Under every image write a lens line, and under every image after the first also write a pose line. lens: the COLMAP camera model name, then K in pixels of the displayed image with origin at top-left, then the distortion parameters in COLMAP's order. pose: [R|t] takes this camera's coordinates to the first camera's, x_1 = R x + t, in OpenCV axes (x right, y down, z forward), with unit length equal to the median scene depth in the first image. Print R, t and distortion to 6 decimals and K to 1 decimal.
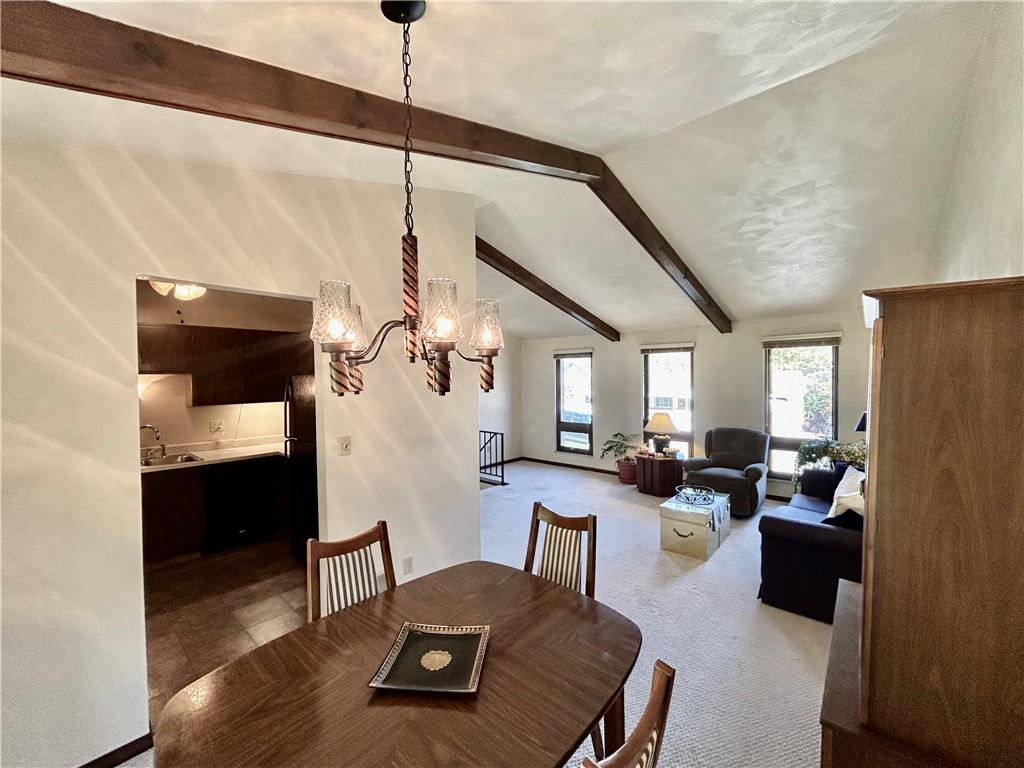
lens RADIAL K [[413.5, 0, 513.2], [0, 413.5, 385.6], [0, 0, 1]] dist [-0.001893, 0.000443]
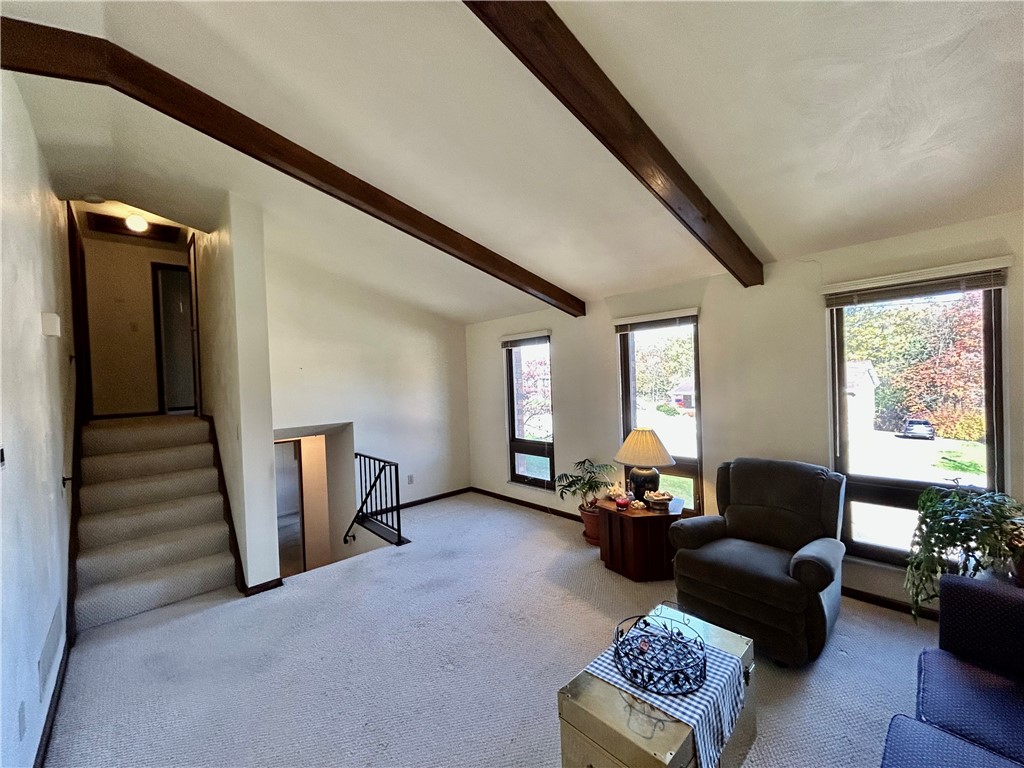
lens RADIAL K [[413.5, 0, 512.7], [0, 413.5, 383.2], [0, 0, 1]] dist [-0.001893, 0.000443]
pose [[0.994533, -0.025178, -0.101346, 0.219045], [0.024506, 0.999669, -0.007874, 0.000346], [0.101510, 0.005347, 0.994820, 0.369877]]
